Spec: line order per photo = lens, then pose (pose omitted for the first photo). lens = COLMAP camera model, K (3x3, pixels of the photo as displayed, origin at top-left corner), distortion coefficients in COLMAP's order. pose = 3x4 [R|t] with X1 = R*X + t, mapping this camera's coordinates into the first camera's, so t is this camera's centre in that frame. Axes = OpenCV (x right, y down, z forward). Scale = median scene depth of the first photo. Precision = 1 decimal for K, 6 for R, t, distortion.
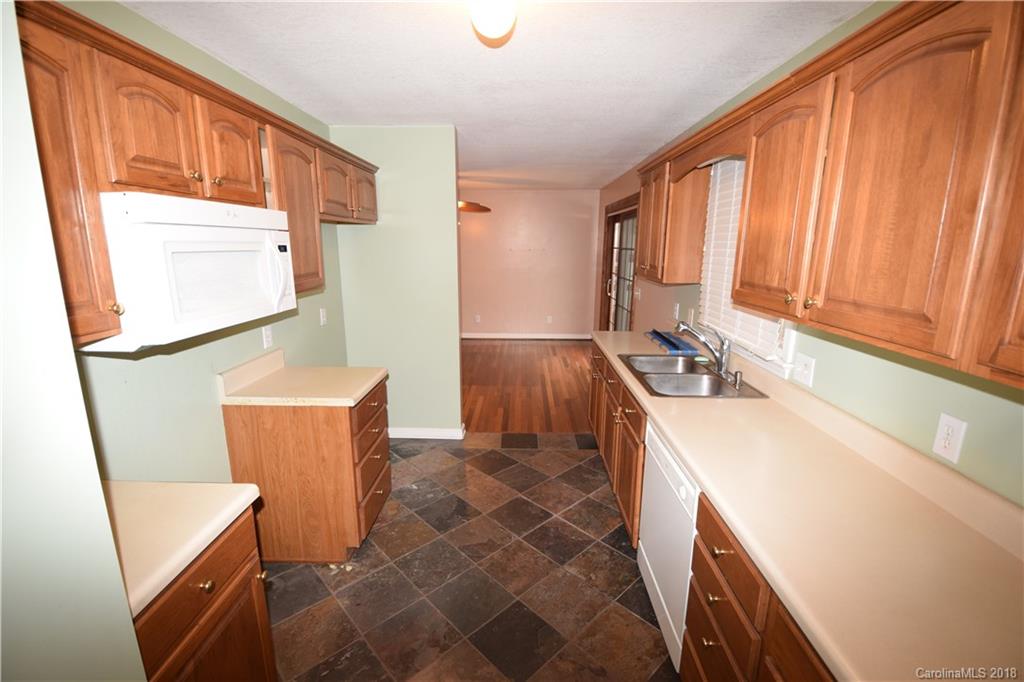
lens RADIAL K [[453.4, 0, 509.4], [0, 453.4, 340.7], [0, 0, 1]] dist [0.024587, -0.028057]
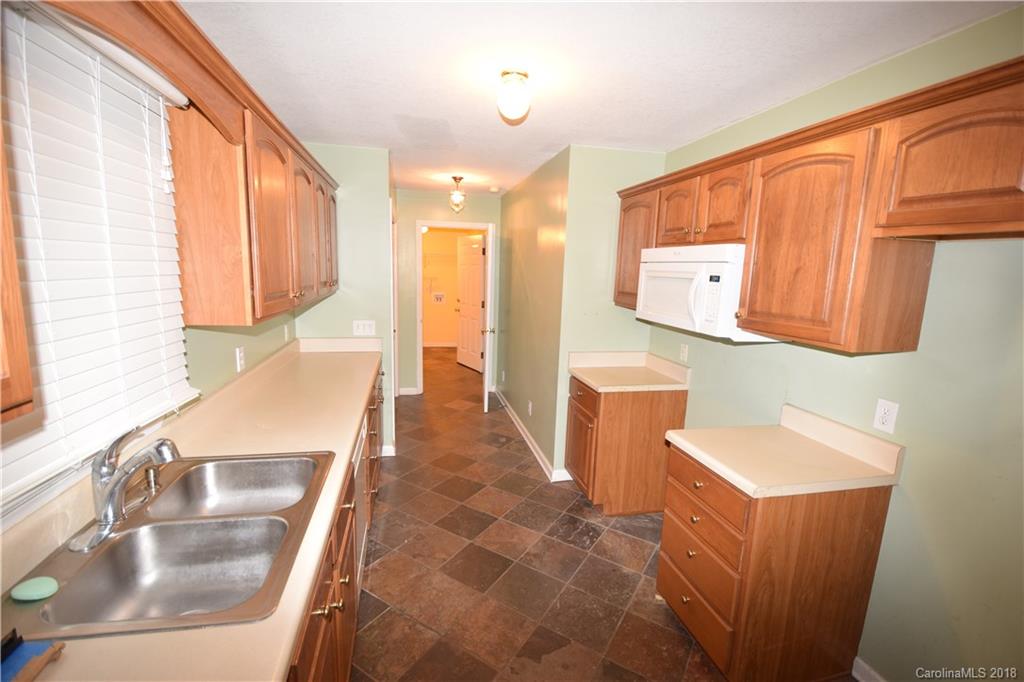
lens RADIAL K [[453.4, 0, 509.4], [0, 453.4, 340.7], [0, 0, 1]] dist [0.024587, -0.028057]
pose [[-0.969785, 0.000309, -0.243960, 0.251066], [-0.089453, 0.929899, 0.356771, -0.421919], [0.226969, 0.367814, -0.901775, 1.987235]]
